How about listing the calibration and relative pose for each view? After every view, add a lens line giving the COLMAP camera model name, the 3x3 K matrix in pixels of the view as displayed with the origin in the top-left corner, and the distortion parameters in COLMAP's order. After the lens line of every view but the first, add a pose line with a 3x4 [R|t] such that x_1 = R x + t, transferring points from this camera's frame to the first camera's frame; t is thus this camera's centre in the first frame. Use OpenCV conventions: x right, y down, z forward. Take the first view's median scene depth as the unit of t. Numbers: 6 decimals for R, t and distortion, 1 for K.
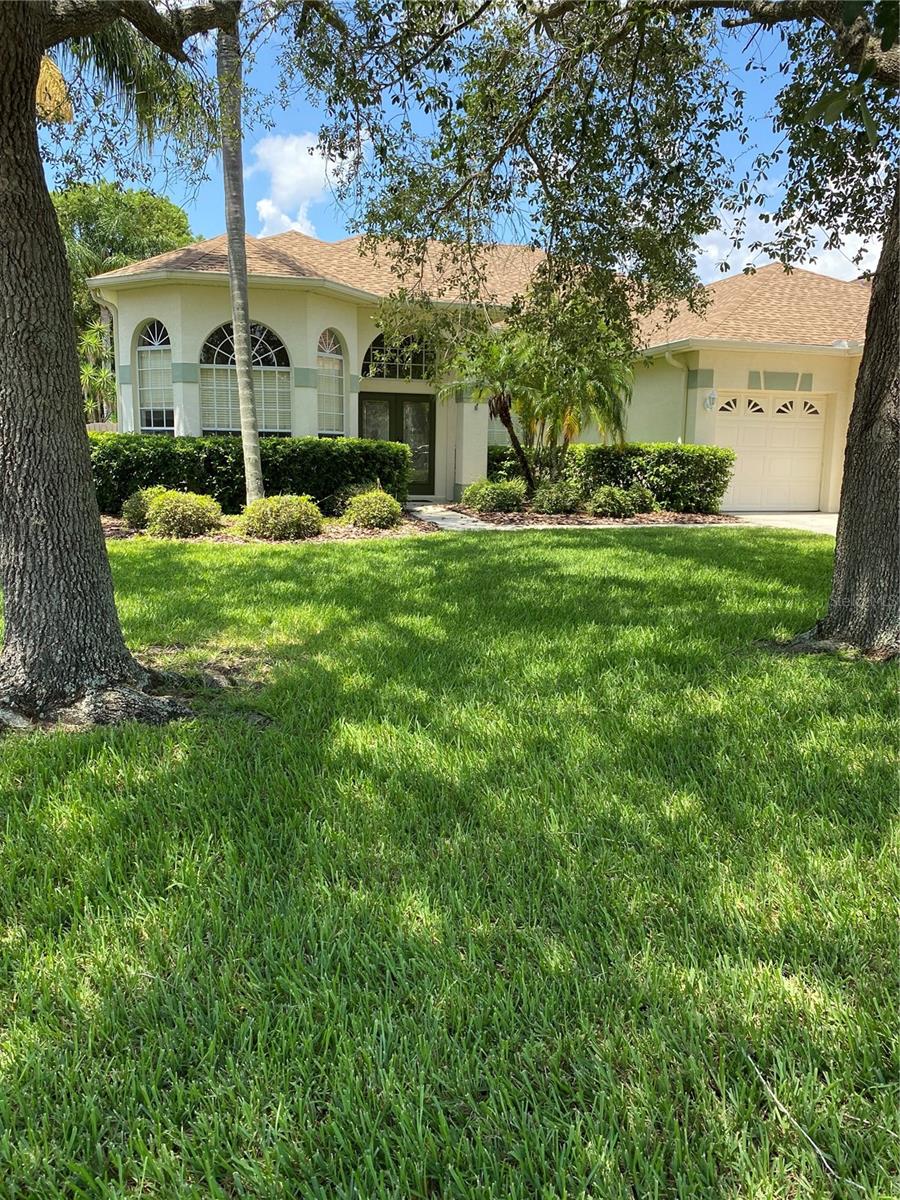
lens RADIAL K [[920.3, 0, 454.4], [0, 920.3, 593.8], [0, 0, 1]] dist [0.030382, -0.032656]
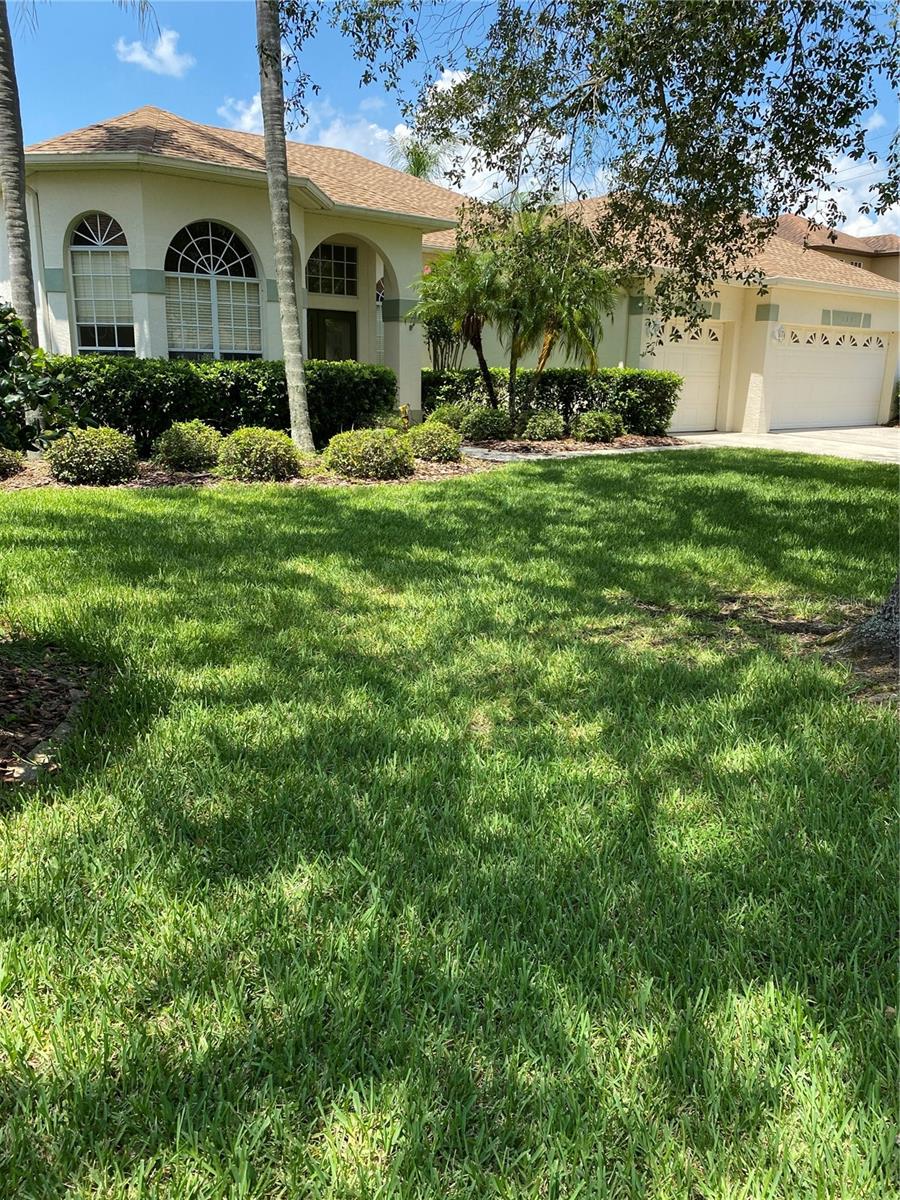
lens RADIAL K [[920.3, 0, 444.8], [0, 920.3, 610.4], [0, 0, 1]] dist [0.030382, -0.032656]
pose [[0.921298, -0.096110, 0.376792, -0.382166], [0.055350, 0.991520, 0.117575, -0.025458], [-0.384897, -0.087466, 0.918806, 0.093060]]
